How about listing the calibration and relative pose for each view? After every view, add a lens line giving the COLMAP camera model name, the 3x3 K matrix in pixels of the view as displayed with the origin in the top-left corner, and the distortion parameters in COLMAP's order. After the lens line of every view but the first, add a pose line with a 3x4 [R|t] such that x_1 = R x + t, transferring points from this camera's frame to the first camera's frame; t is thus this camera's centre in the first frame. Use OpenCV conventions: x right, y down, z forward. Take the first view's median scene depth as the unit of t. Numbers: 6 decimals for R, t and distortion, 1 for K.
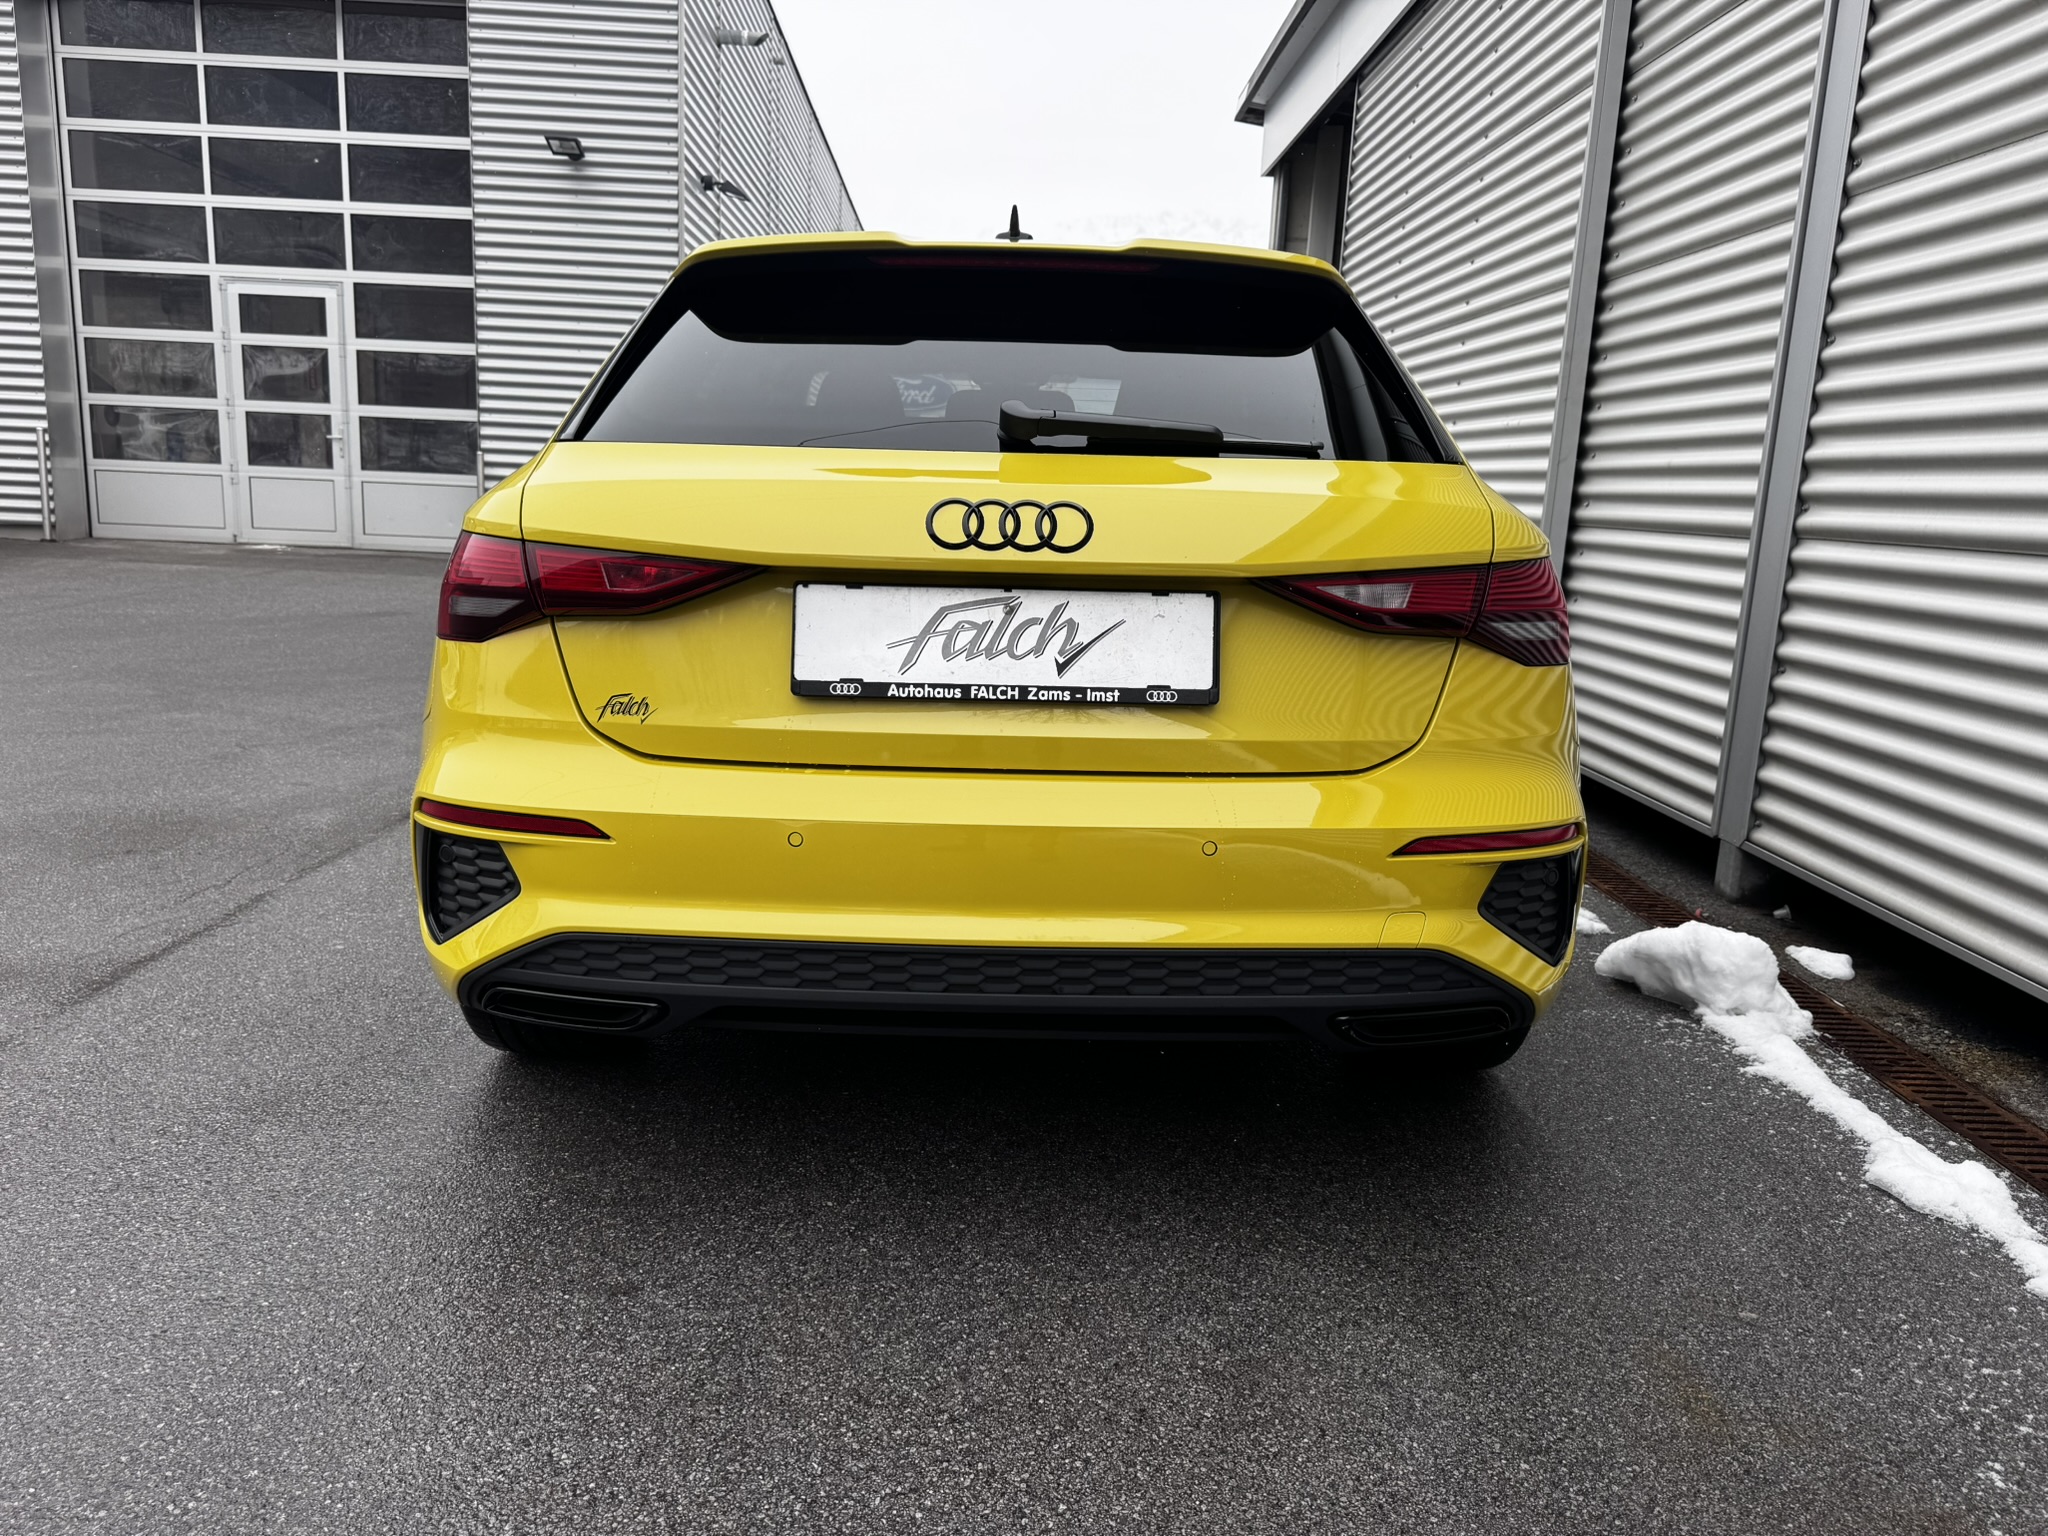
lens RADIAL K [[1450.2, 0, 1007.6], [0, 1450.2, 764.9], [0, 0, 1]] dist [0.029182, -0.036645]
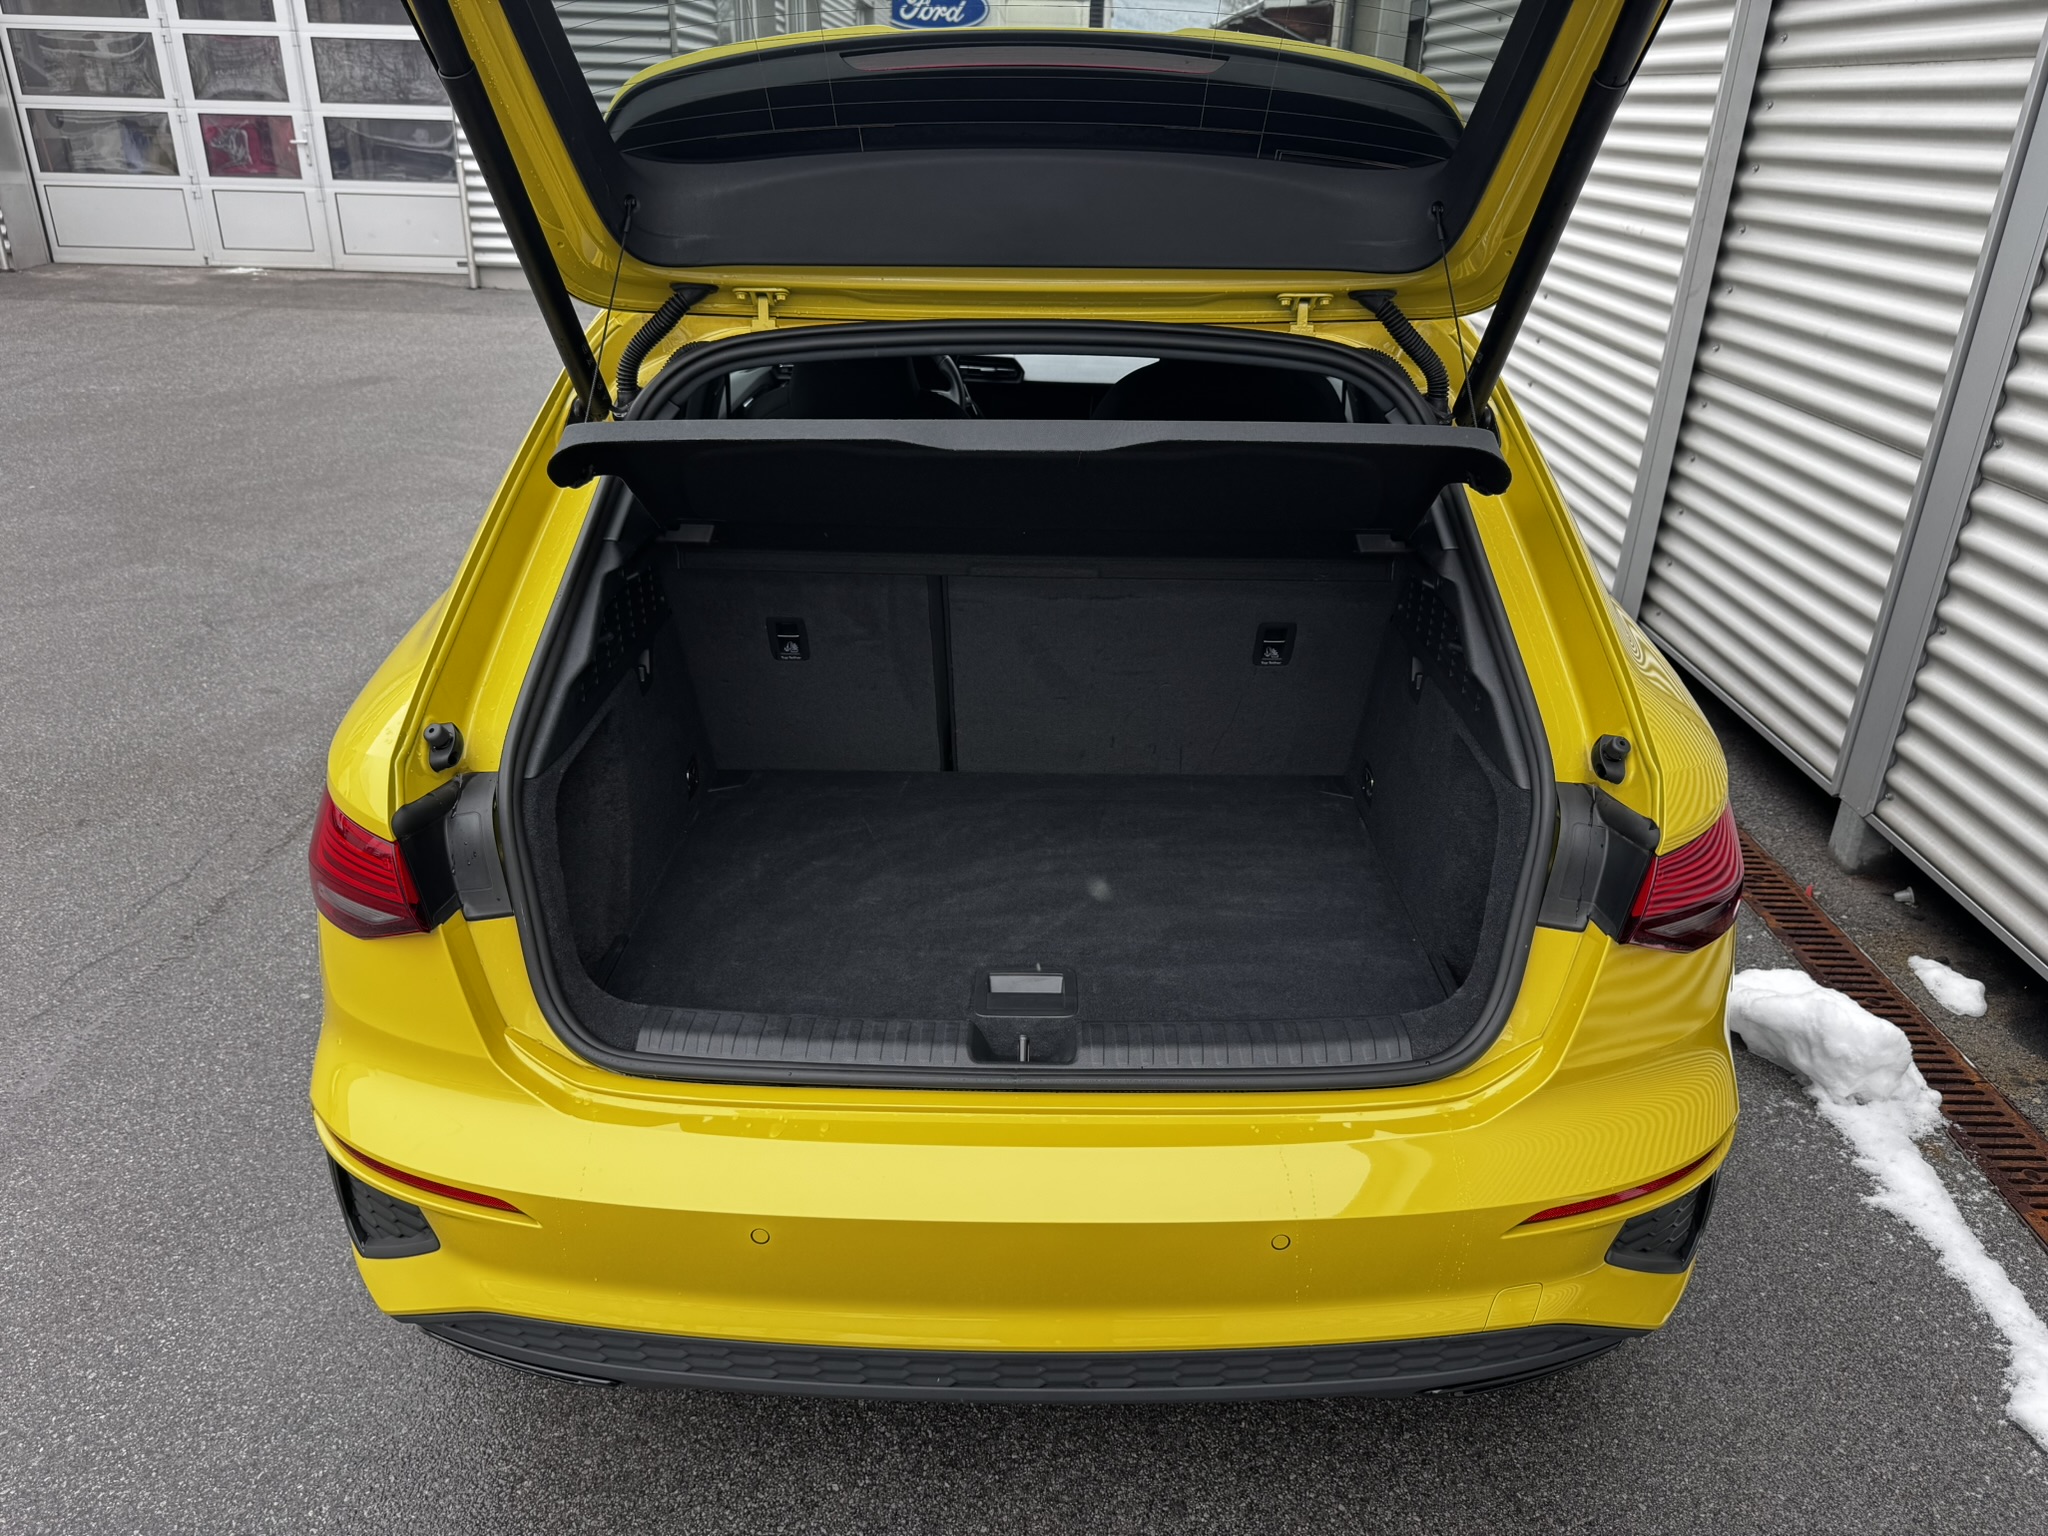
lens RADIAL K [[1461.5, 0, 1024.0], [0, 1461.5, 768.0], [0, 0, 1]] dist [0.008179, -0.010137]
pose [[0.999761, -0.008780, -0.020022, 0.010719], [0.013168, 0.972887, 0.230908, -0.239420], [0.017452, -0.231116, 0.972770, 0.167125]]
